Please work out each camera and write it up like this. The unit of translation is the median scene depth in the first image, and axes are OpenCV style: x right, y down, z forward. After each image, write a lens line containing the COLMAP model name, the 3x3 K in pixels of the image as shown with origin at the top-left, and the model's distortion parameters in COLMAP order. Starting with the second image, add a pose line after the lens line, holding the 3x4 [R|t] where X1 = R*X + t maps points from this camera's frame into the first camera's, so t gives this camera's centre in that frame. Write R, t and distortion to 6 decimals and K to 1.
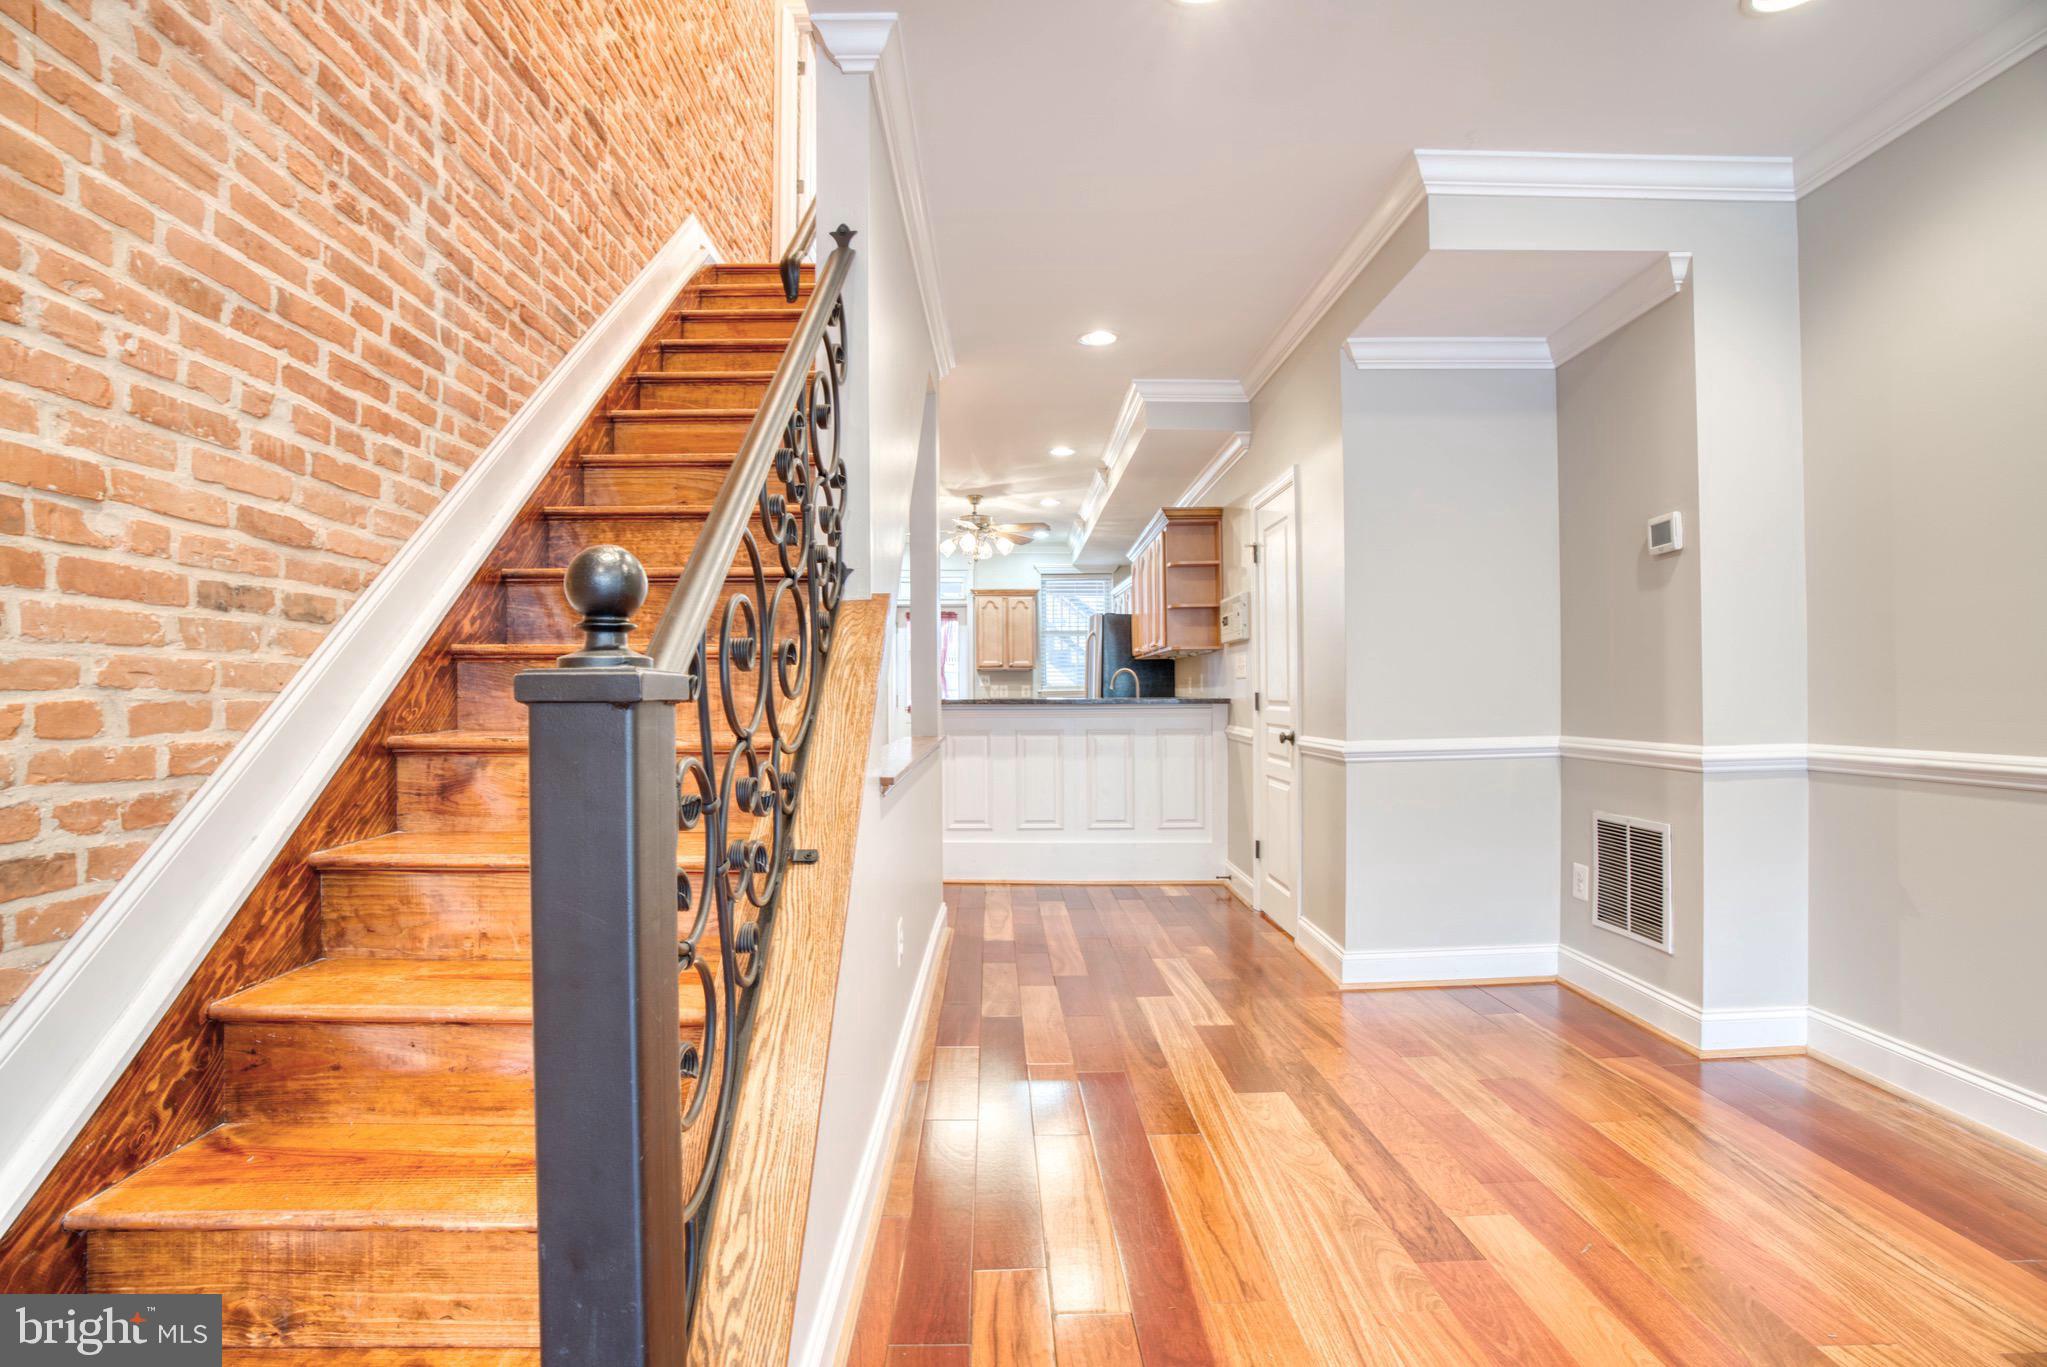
lens RADIAL K [[932.7, 0, 1010.7], [0, 932.7, 687.4], [0, 0, 1]] dist [-0.062671, 0.024017]
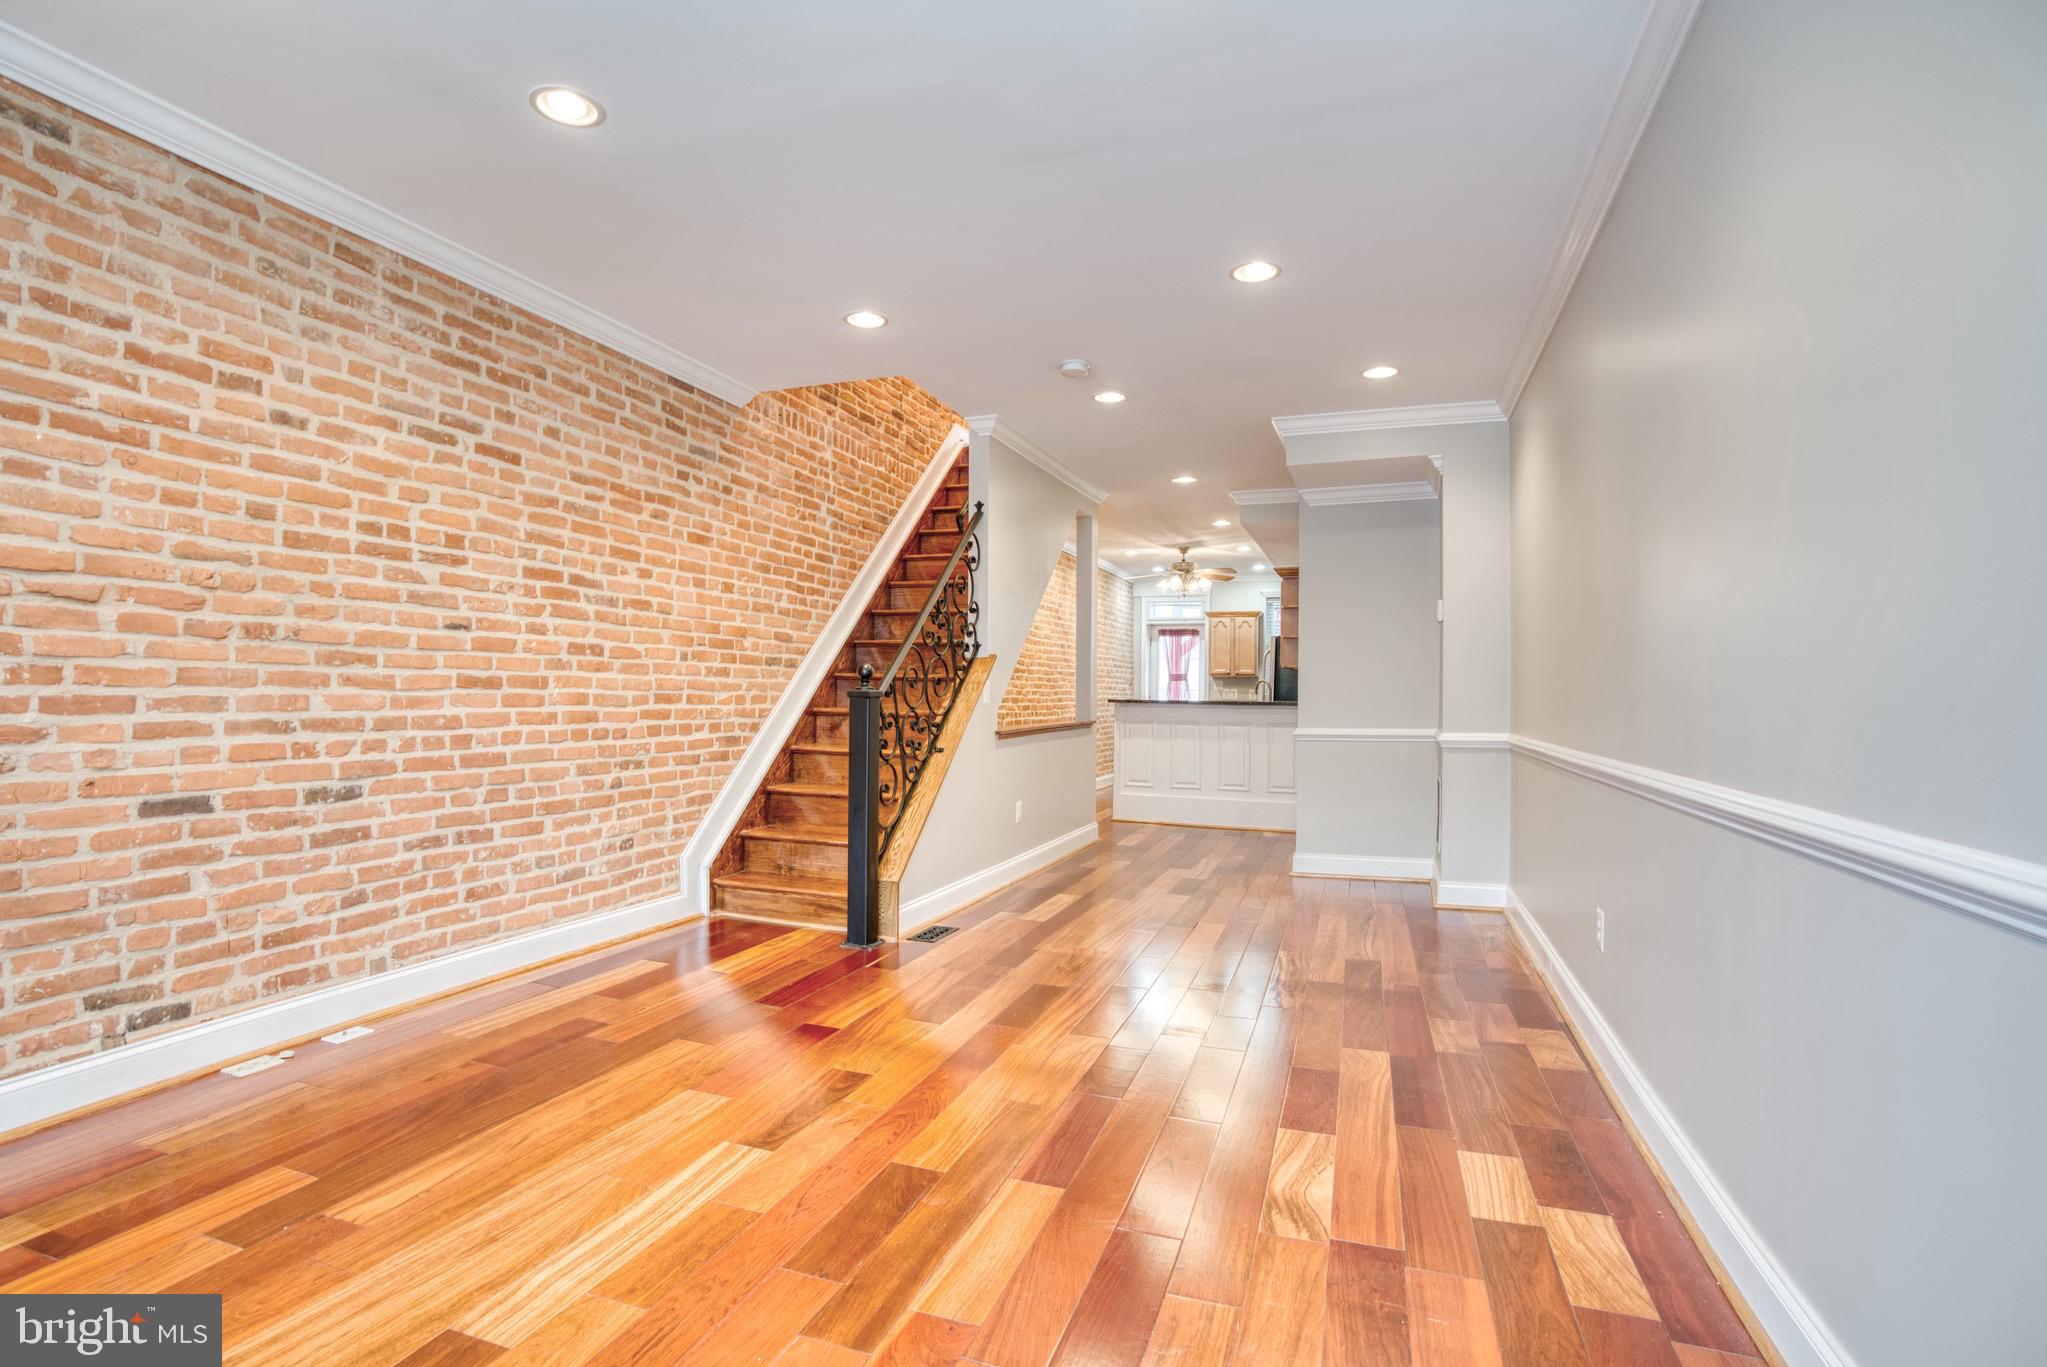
lens RADIAL K [[977.9, 0, 1013.8], [0, 977.9, 687.0], [0, 0, 1]] dist [-0.048268, 0.000077]
pose [[0.934077, 0.014133, -0.356791, 0.904918], [-0.013981, 0.999898, 0.003004, -0.026717], [0.356797, 0.002182, 0.934179, -1.496751]]
